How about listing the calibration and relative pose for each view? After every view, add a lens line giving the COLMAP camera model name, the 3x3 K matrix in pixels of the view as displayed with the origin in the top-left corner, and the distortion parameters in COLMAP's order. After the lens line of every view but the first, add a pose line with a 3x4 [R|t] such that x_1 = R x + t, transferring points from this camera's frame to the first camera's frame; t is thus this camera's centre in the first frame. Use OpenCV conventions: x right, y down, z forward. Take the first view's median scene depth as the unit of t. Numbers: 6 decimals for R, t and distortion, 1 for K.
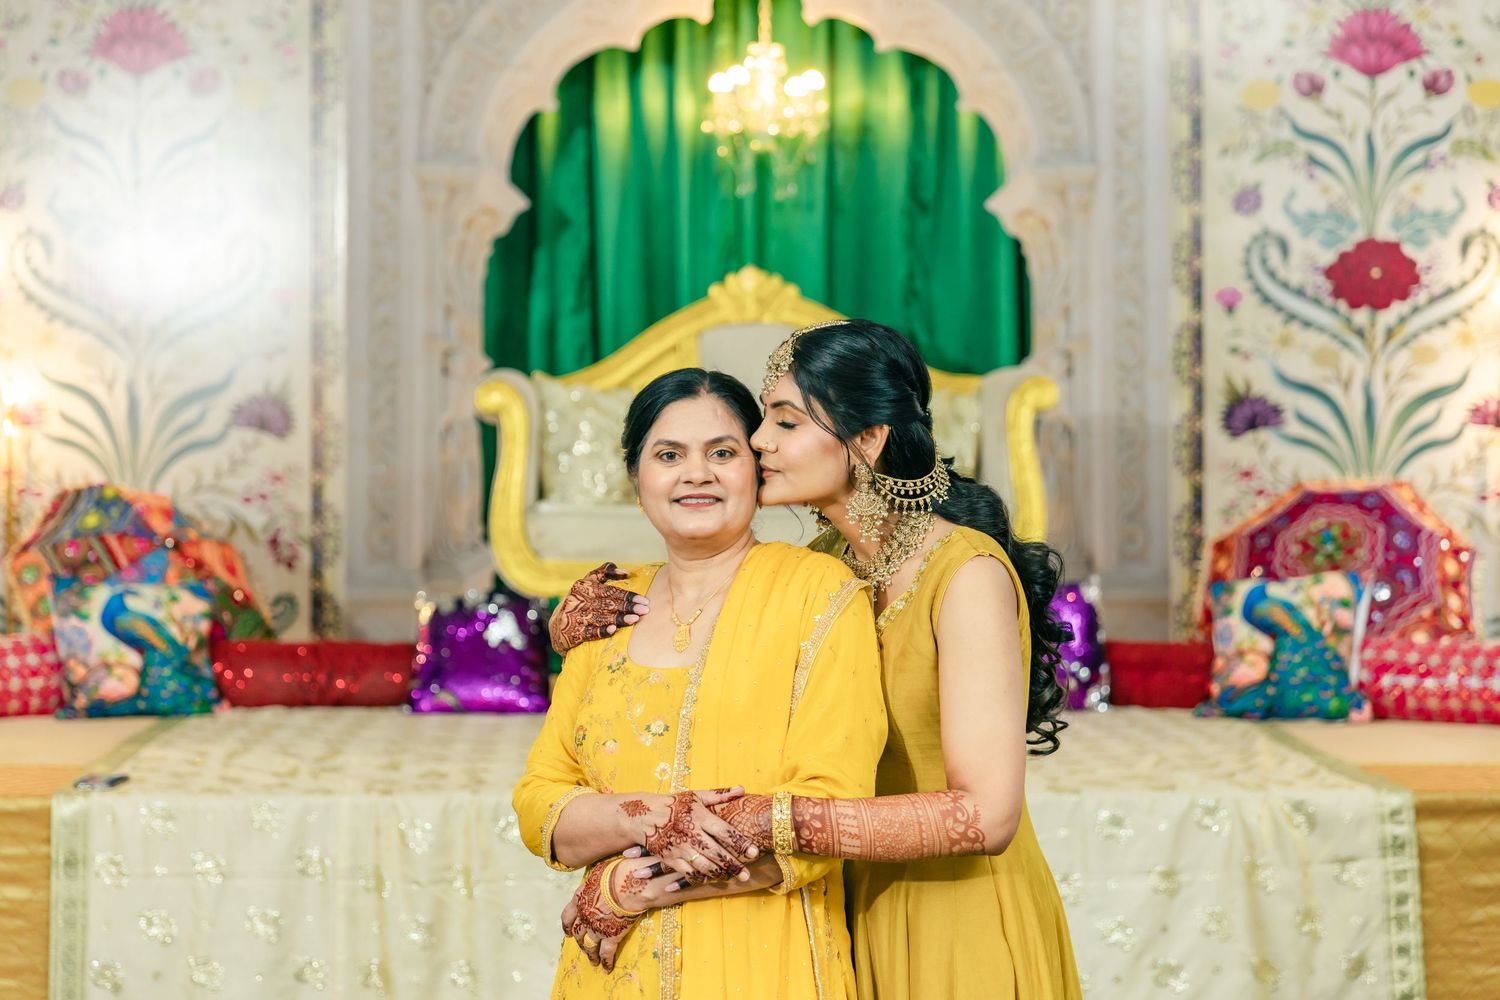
lens RADIAL K [[2996.9, 0, 741.0], [0, 2996.9, 497.7], [0, 0, 1]] dist [0.017668, 0.000000]
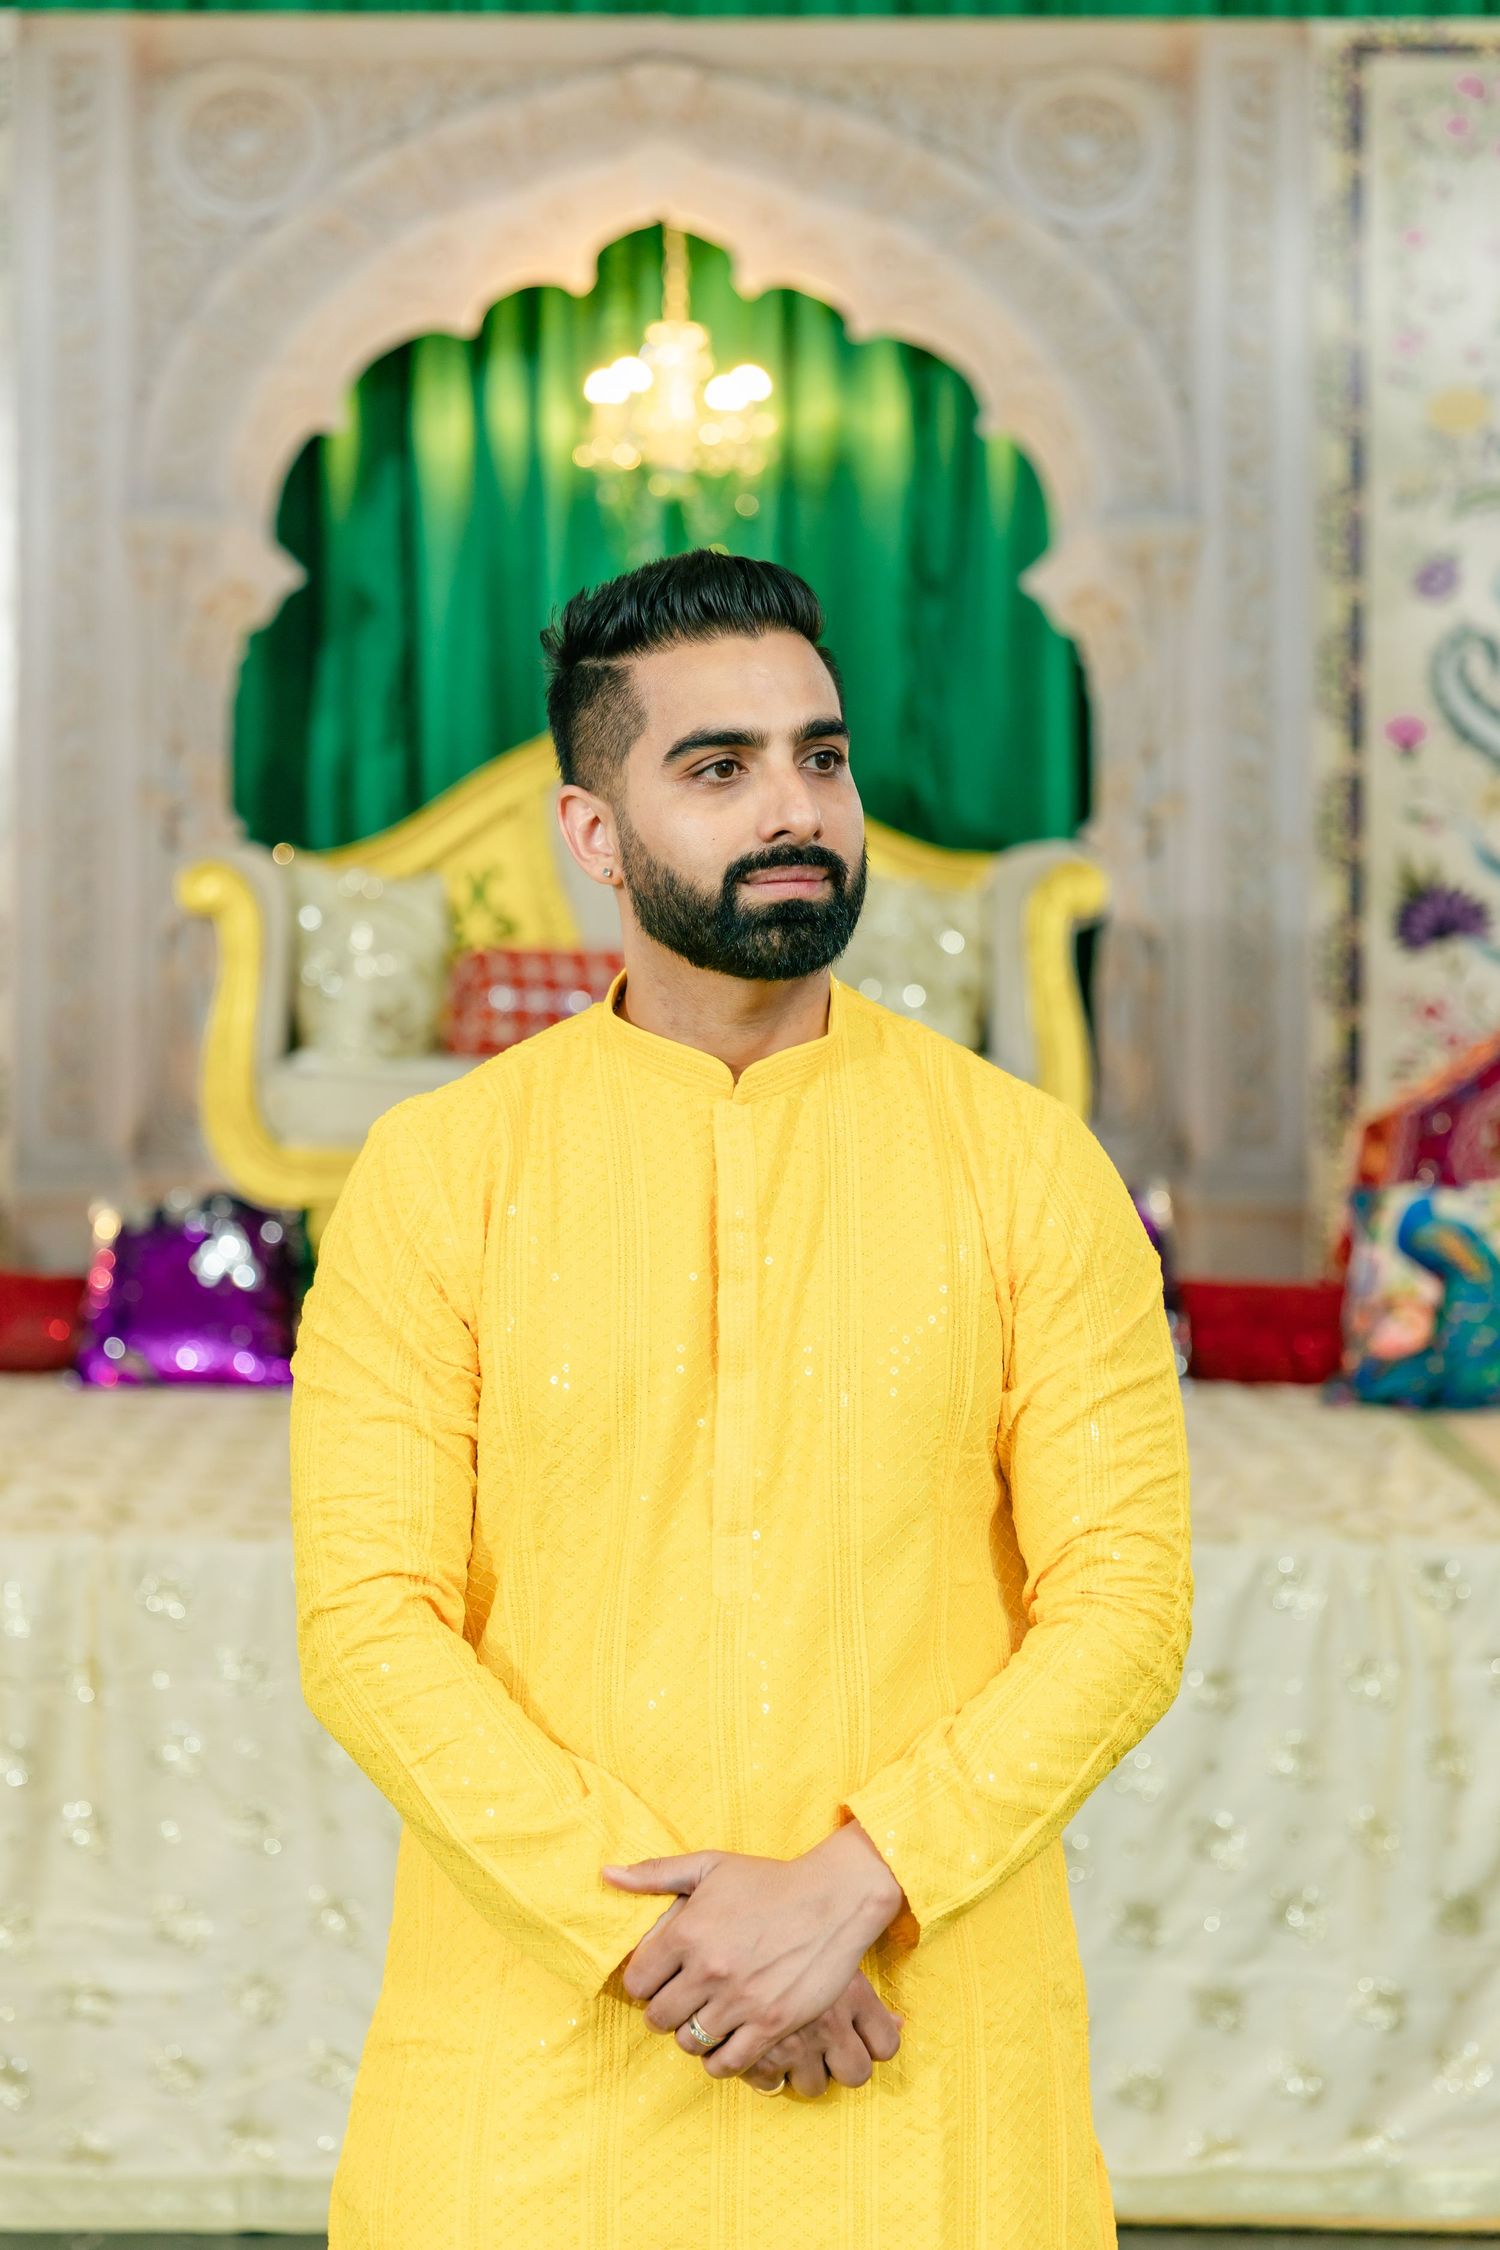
lens RADIAL K [[4495.4, 0, 734.7], [0, 4495.4, 1105.1], [0, 0, 1]] dist [0.017668, 0.000000]
pose [[0.999907, 0.007595, -0.011288, 0.032494], [-0.007354, 0.999748, 0.021206, -0.007200], [0.011447, -0.021121, 0.999711, 0.048386]]
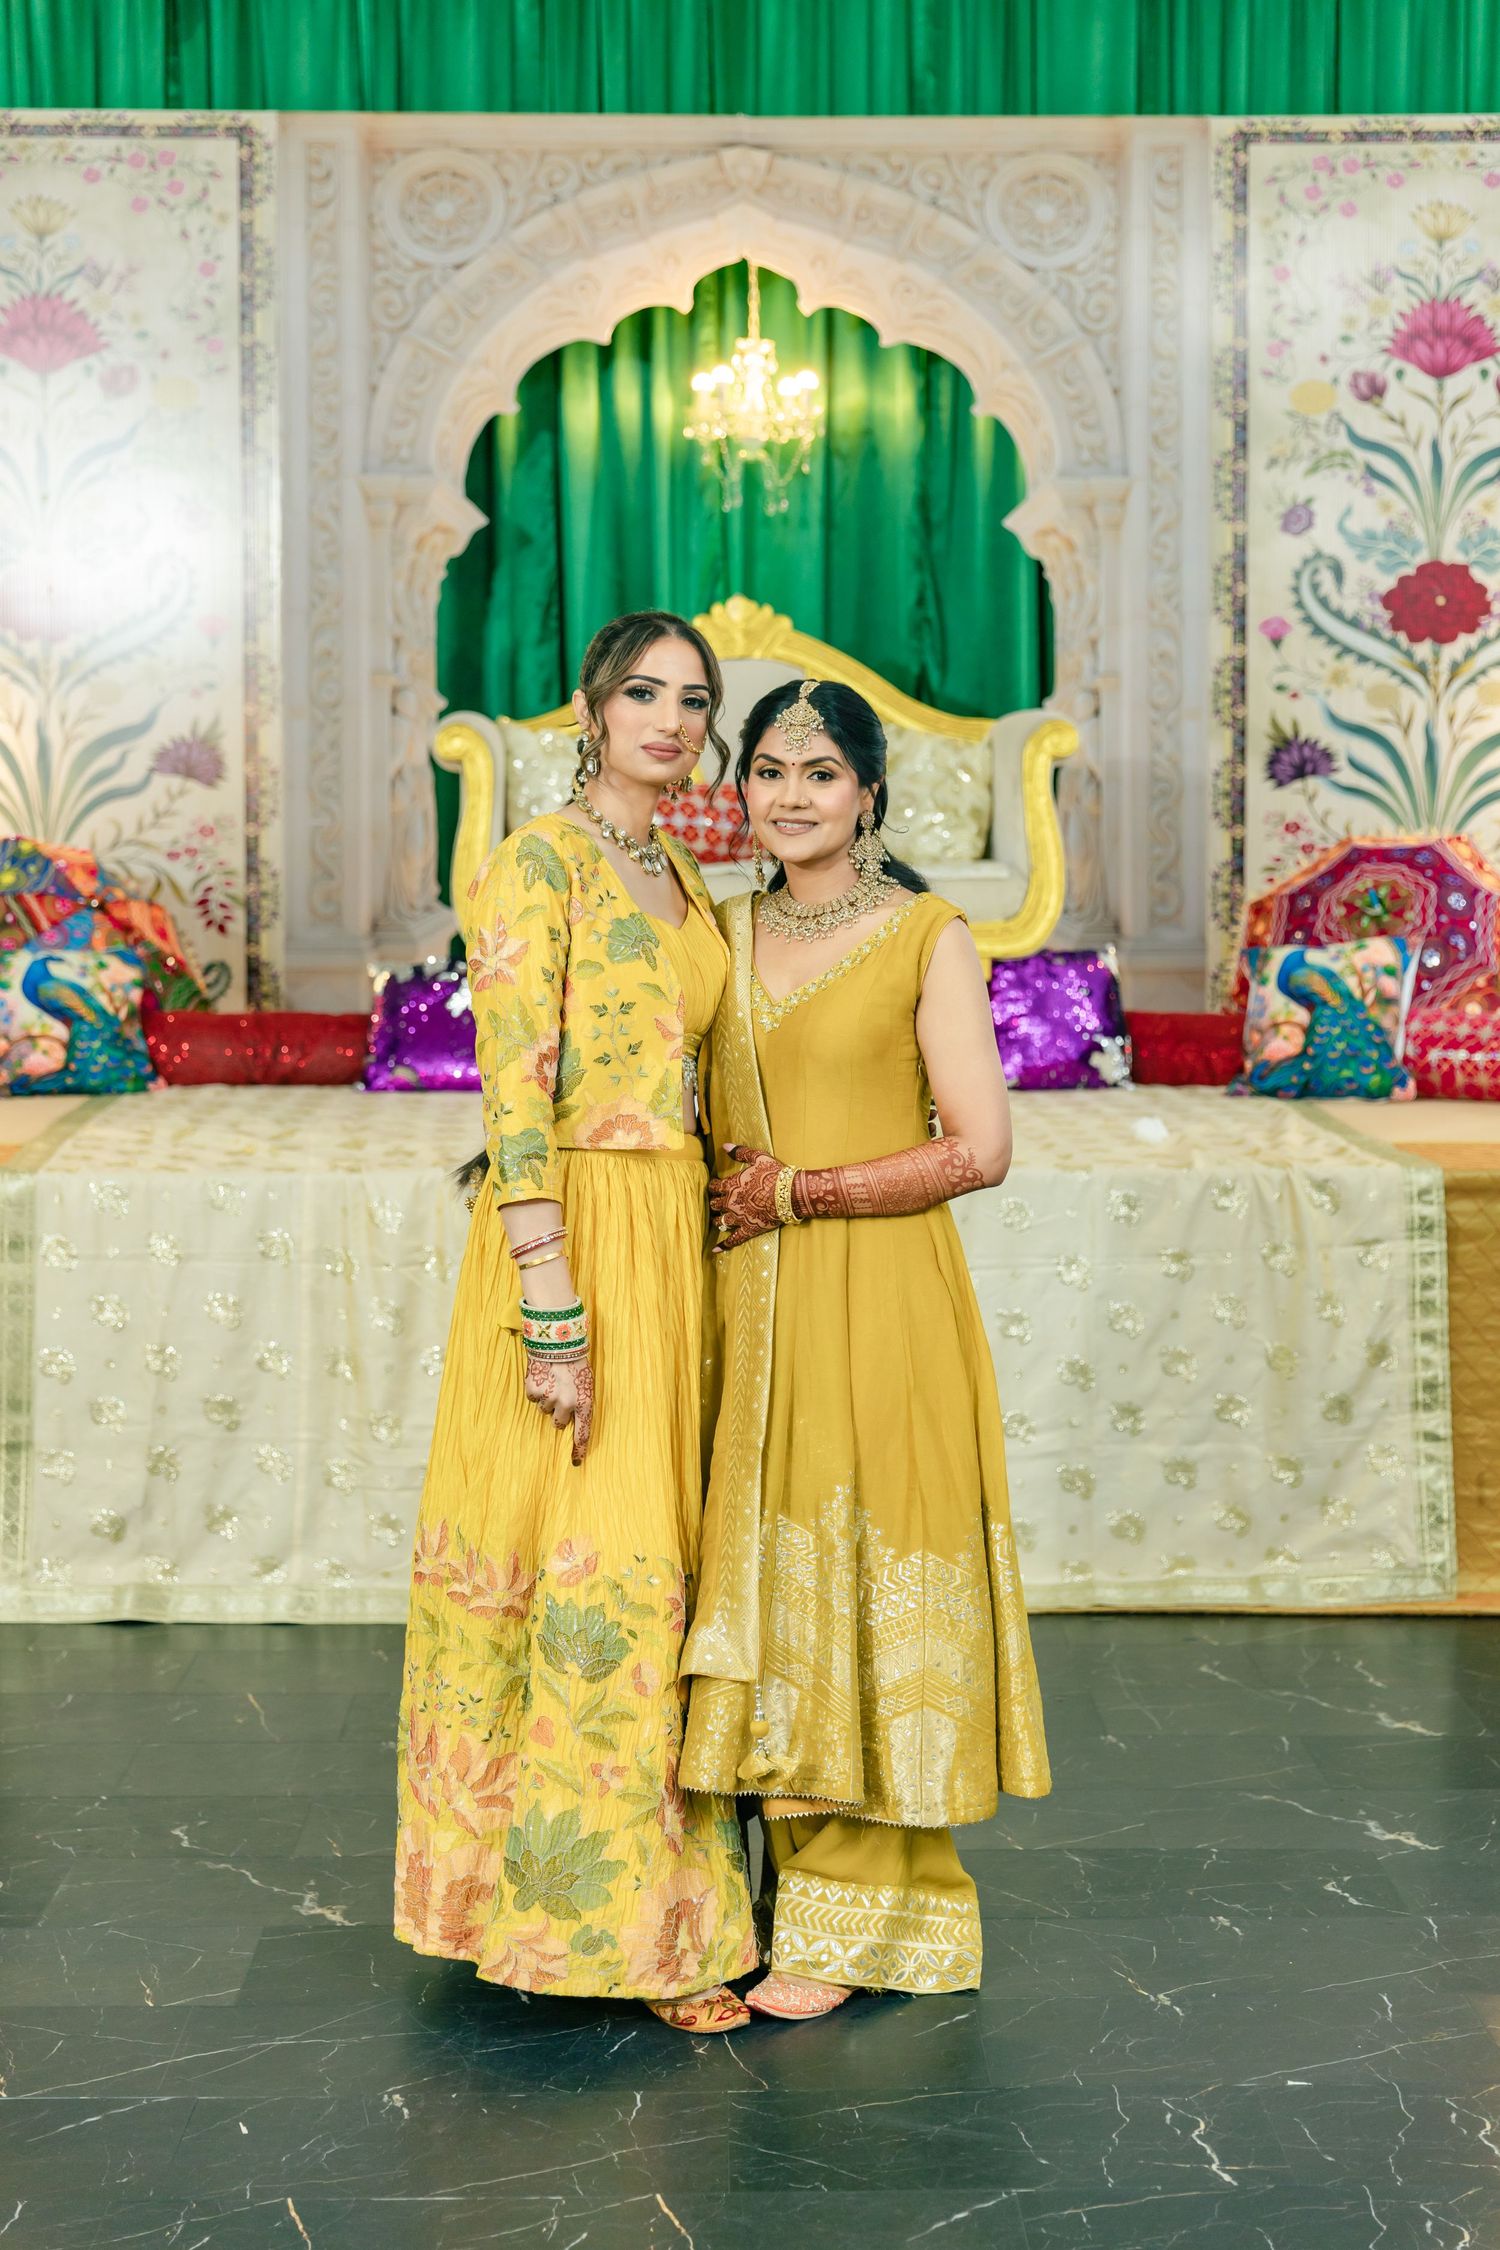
lens RADIAL K [[3657.5, 0, 753.4], [0, 3657.5, 1126.8], [0, 0, 1]] dist [0.011728, 0.000000]
pose [[0.999956, 0.000269, 0.009354, -0.002301], [-0.000976, 0.997140, 0.075575, -0.001202], [-0.009306, -0.075581, 0.997096, -0.092625]]
